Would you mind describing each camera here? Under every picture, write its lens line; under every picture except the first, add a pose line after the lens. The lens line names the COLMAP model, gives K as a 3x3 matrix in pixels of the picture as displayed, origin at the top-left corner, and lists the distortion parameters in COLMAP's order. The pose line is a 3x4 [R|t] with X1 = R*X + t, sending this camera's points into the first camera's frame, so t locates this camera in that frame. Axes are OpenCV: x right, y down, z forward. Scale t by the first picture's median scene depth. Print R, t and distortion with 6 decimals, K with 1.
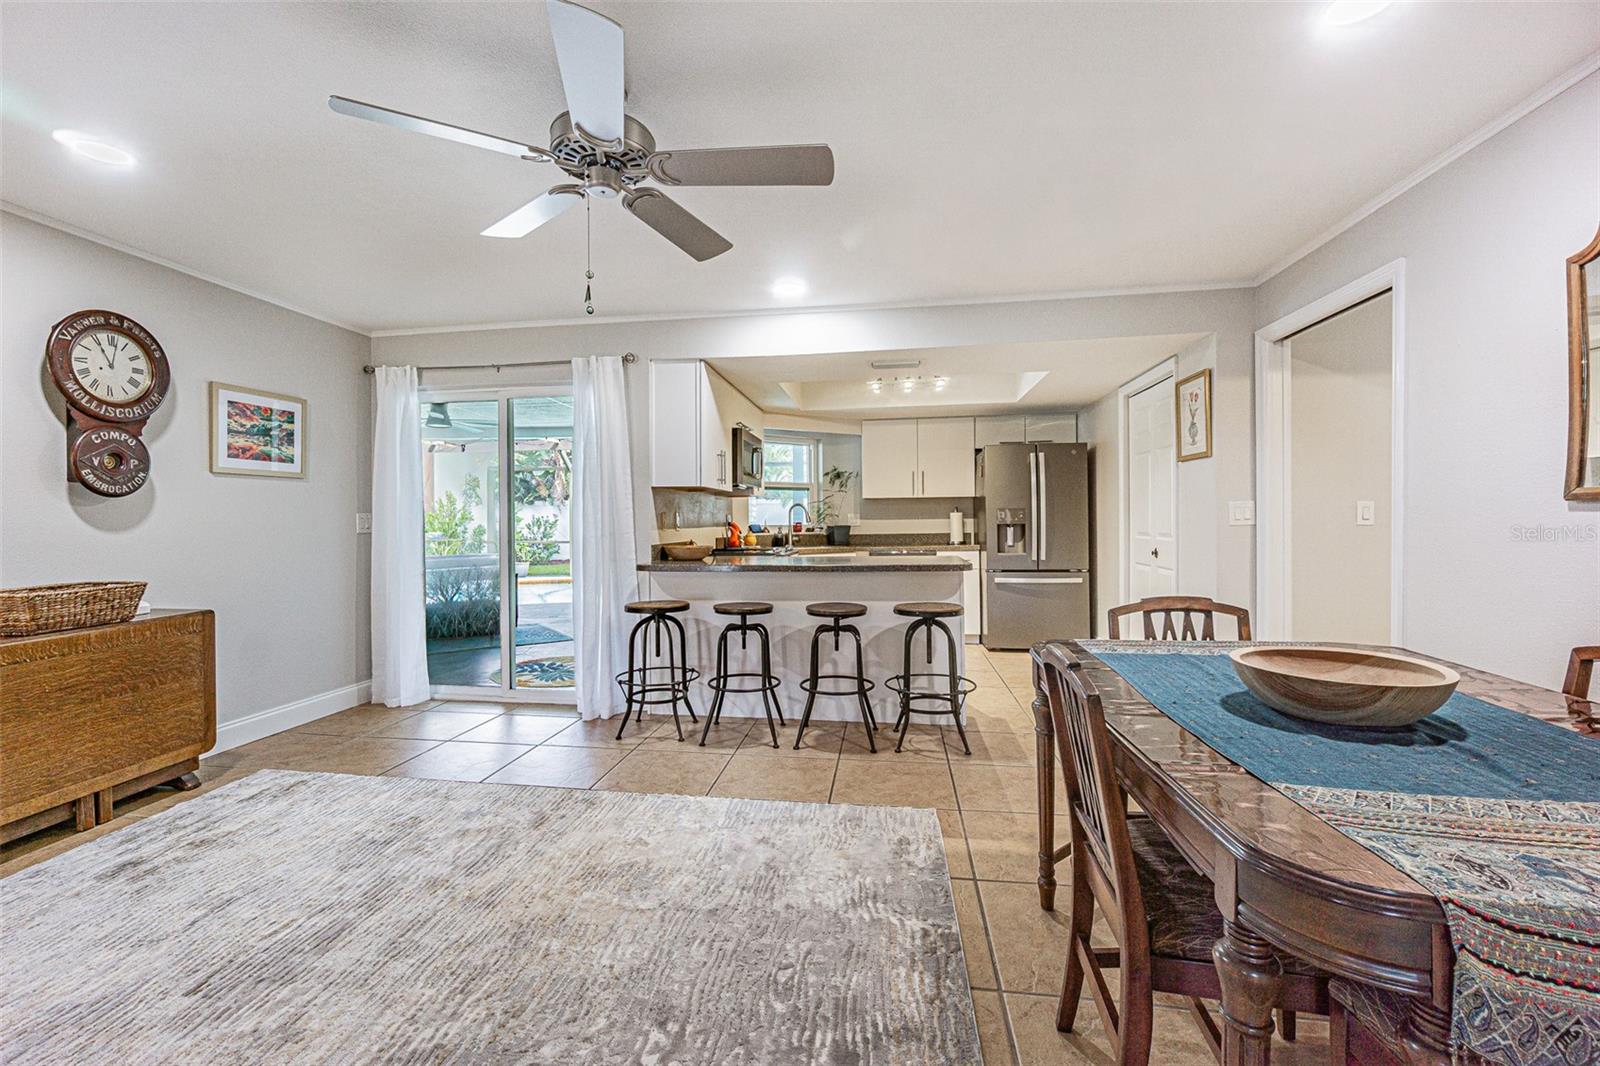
lens RADIAL K [[690.2, 0, 790.1], [0, 690.2, 530.8], [0, 0, 1]] dist [-0.005108, 0.000300]
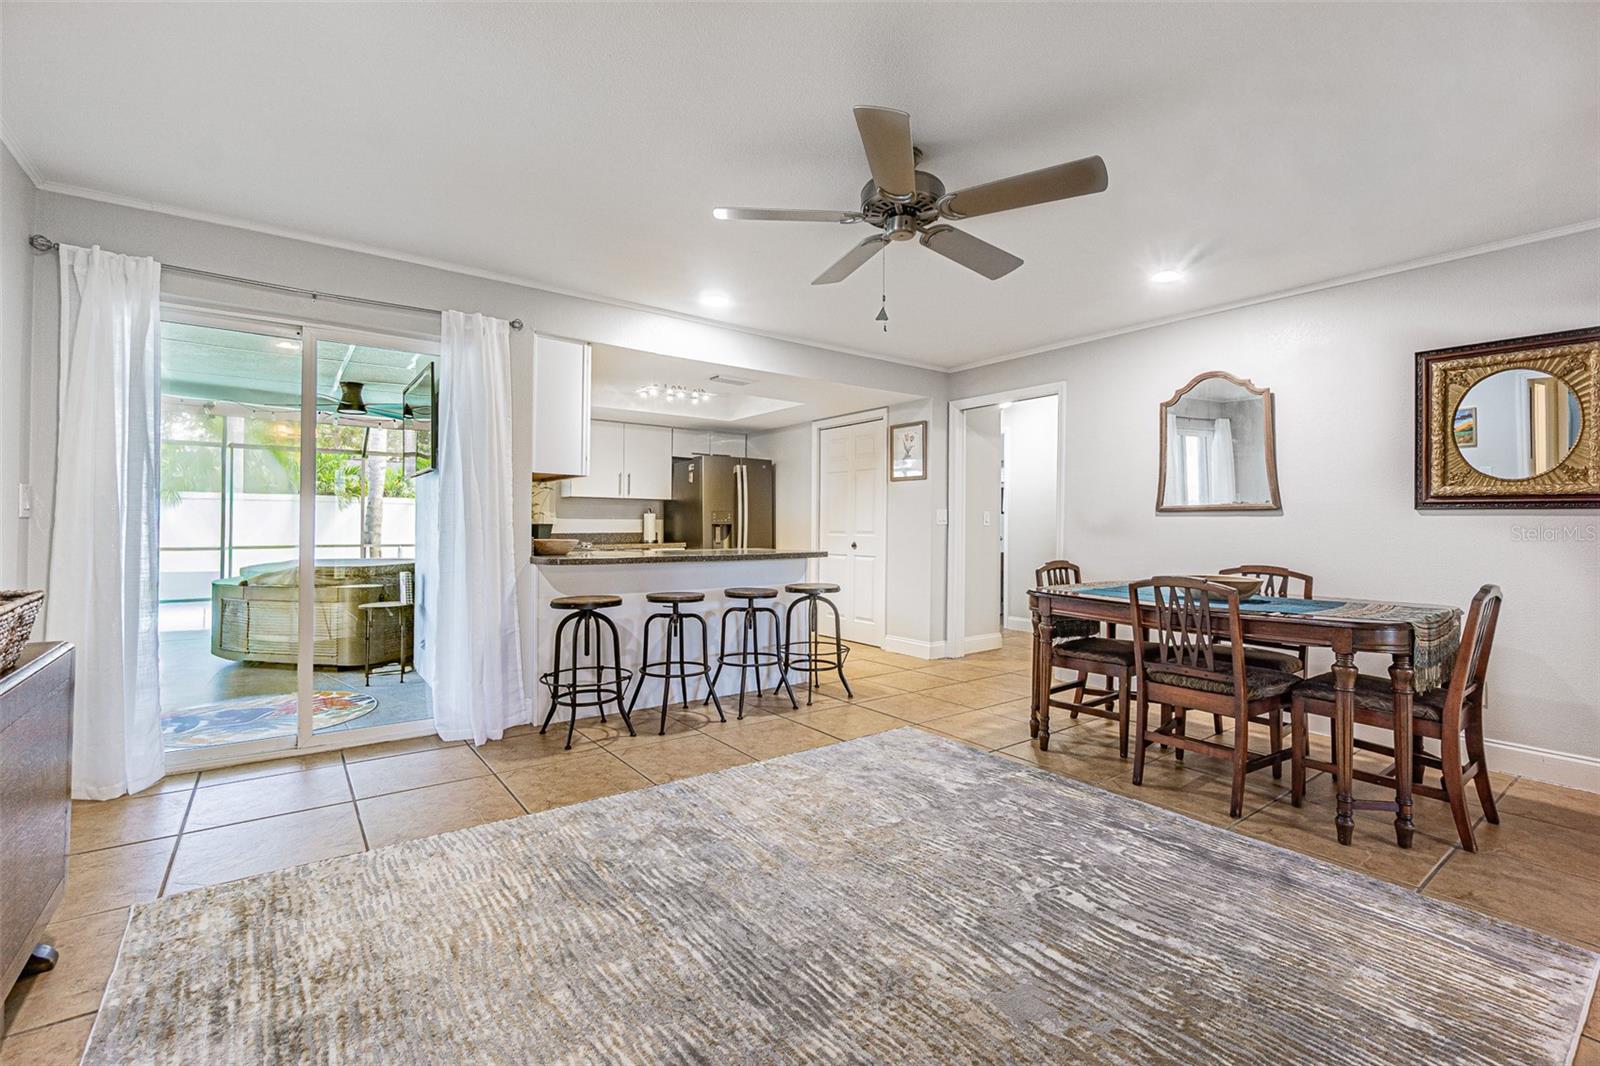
lens RADIAL K [[690.2, 0, 792.7], [0, 690.2, 527.1], [0, 0, 1]] dist [-0.005108, 0.000300]
pose [[0.702132, 0.013959, 0.711910, -0.663078], [-0.001212, 0.999830, -0.018409, 0.025761], [-0.712045, 0.012063, 0.702030, 0.144406]]
